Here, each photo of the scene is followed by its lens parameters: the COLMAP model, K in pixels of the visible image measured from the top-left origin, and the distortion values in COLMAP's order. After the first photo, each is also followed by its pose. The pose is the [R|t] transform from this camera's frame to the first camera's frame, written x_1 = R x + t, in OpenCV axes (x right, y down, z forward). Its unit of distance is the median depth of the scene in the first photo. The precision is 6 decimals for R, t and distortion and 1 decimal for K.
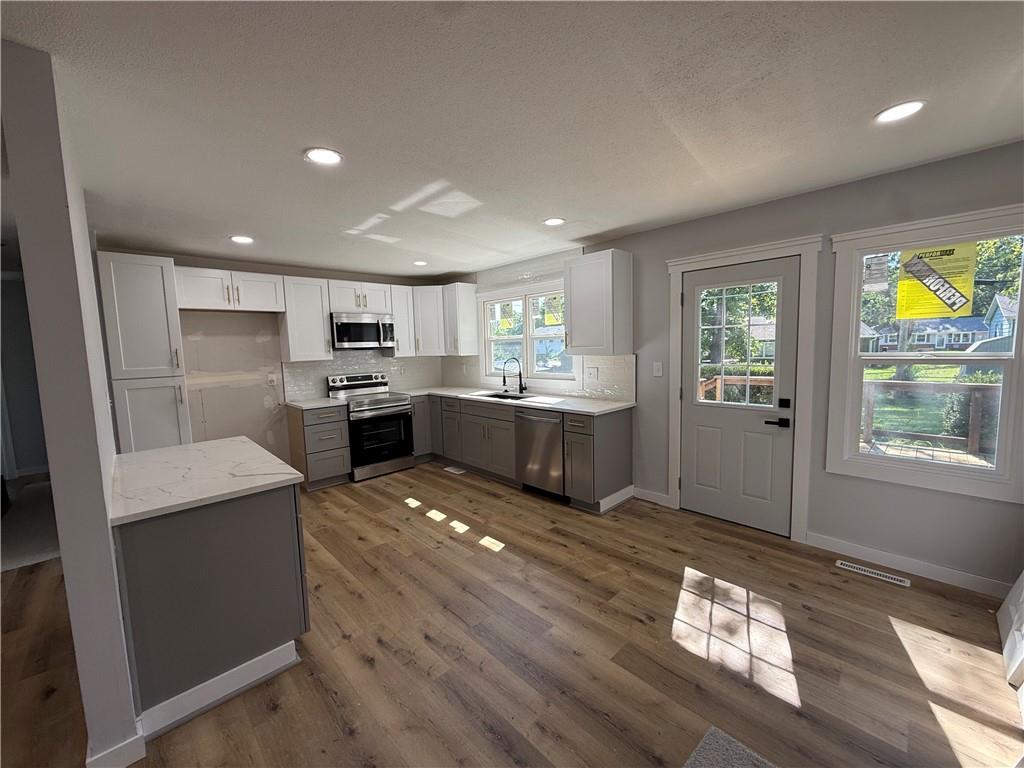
lens RADIAL K [[404.6, 0, 507.9], [0, 404.6, 384.1], [0, 0, 1]] dist [-0.001071, -0.000194]
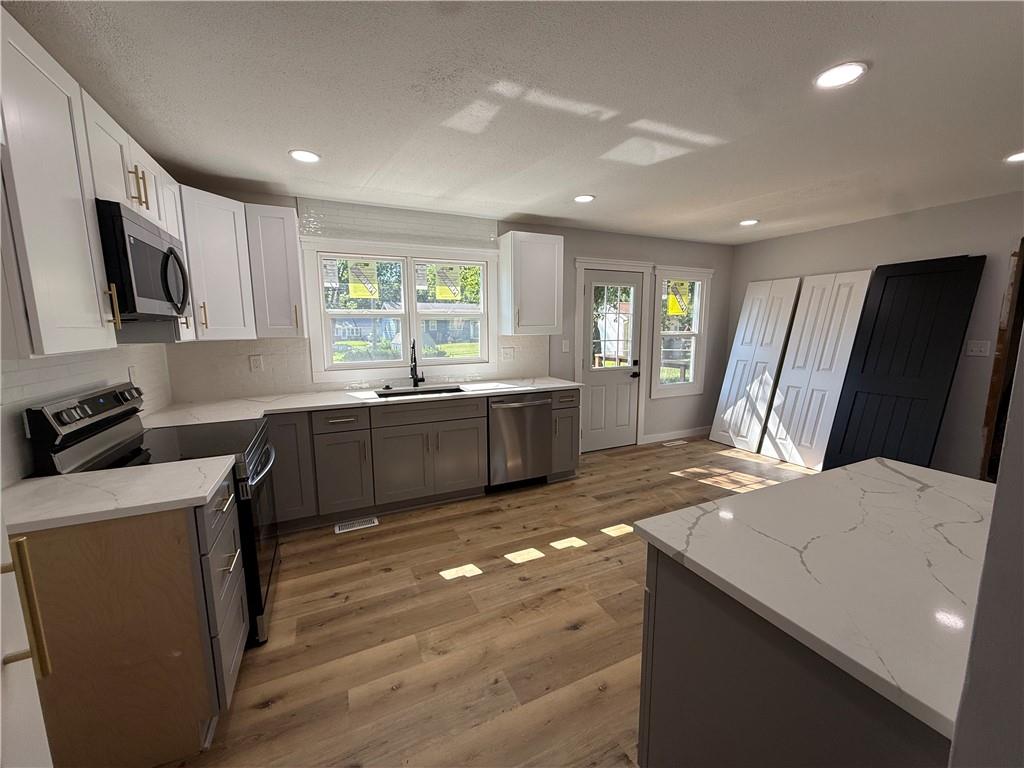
lens RADIAL K [[404.6, 0, 507.9], [0, 404.6, 384.1], [0, 0, 1]] dist [-0.001071, -0.000194]
pose [[0.318619, -0.107564, 0.941760, -0.671144], [0.089269, 0.992530, 0.083161, -0.032108], [-0.943670, 0.057574, 0.325841, 0.627546]]
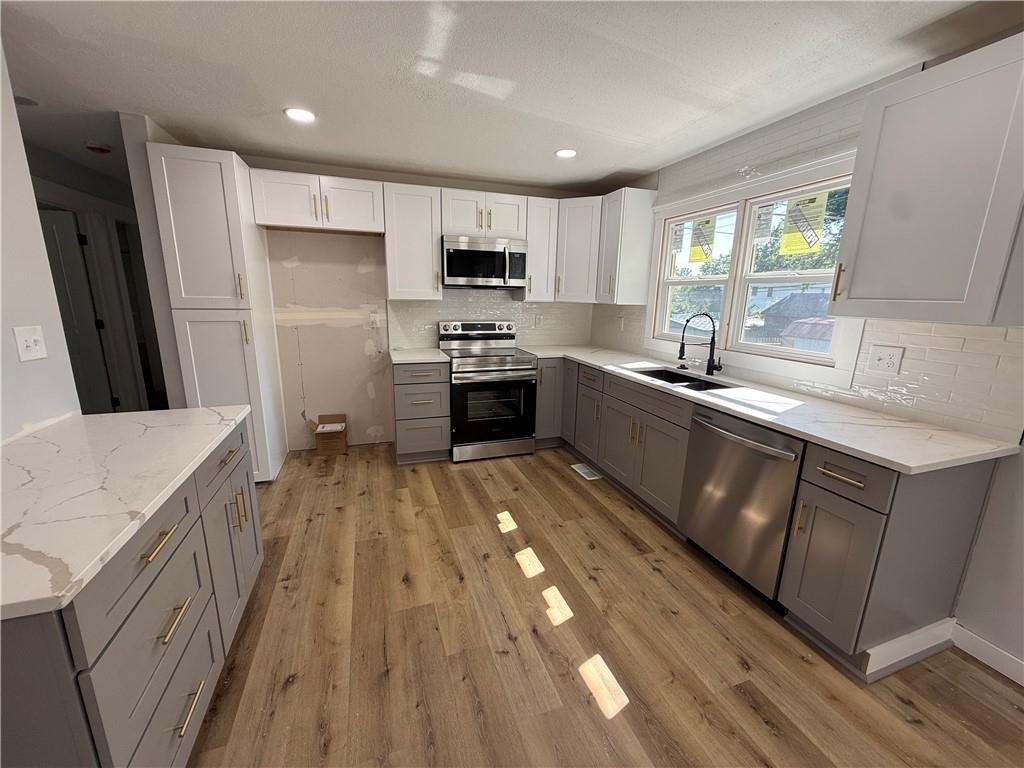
lens RADIAL K [[404.6, 0, 507.9], [0, 404.6, 384.1], [0, 0, 1]] dist [-0.001071, -0.000194]
pose [[0.908963, 0.135174, -0.394353, 0.000106], [-0.084092, 0.985978, 0.144141, -0.025740], [0.408307, -0.097857, 0.907584, 0.363173]]
